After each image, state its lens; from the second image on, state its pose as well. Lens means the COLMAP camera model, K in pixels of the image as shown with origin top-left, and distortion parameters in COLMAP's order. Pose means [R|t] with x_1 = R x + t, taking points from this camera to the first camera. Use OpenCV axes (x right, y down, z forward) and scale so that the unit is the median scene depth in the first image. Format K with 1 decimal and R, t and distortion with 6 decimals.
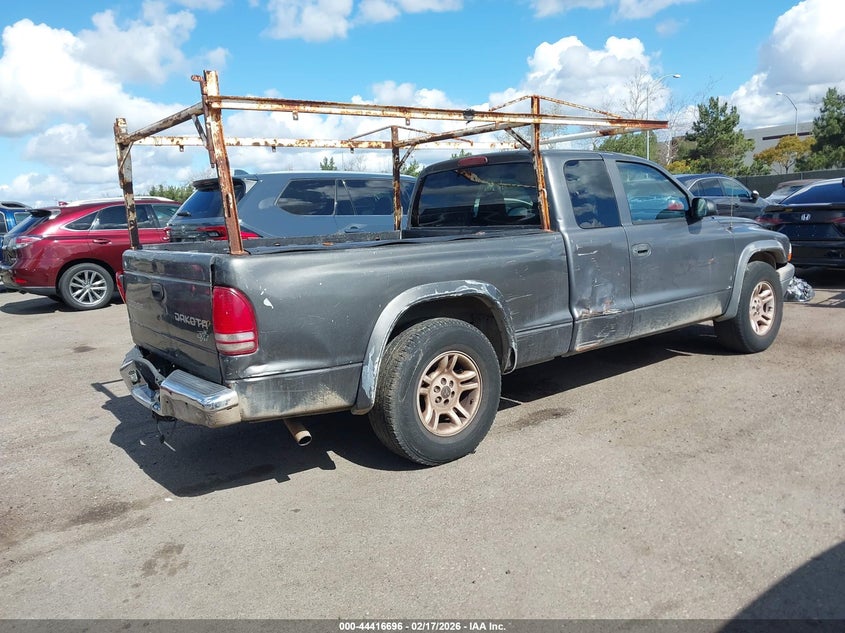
lens RADIAL K [[651.6, 0, 422.0], [0, 651.6, 312.8], [0, 0, 1]] dist [0.005685, -0.035404]
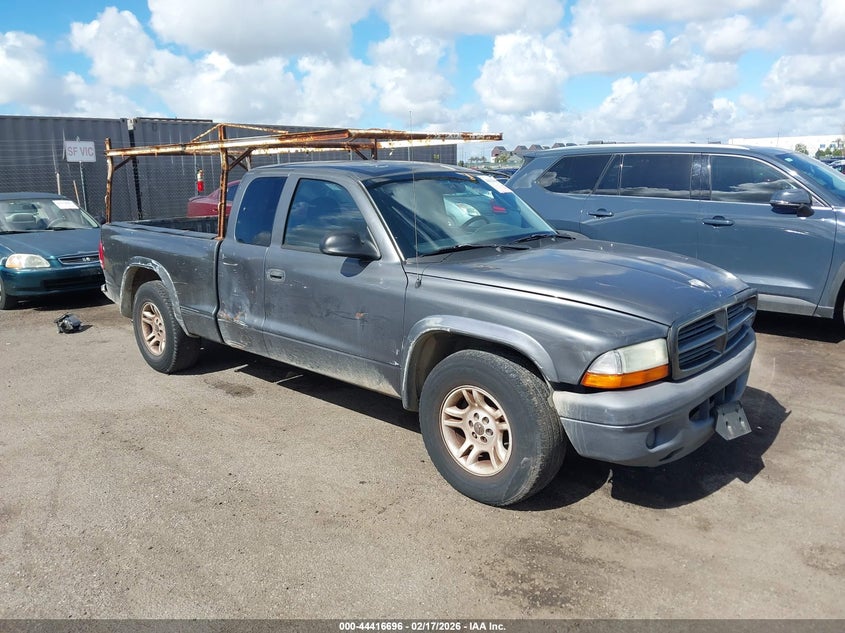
lens RADIAL K [[651.6, 0, 422.1], [0, 651.6, 319.7], [0, 0, 1]] dist [0.005685, -0.035404]
pose [[0.190381, 0.272952, -0.943002, 1.319691], [-0.149610, 0.957417, 0.246920, -0.306547], [0.970243, 0.094074, 0.223110, 1.022938]]
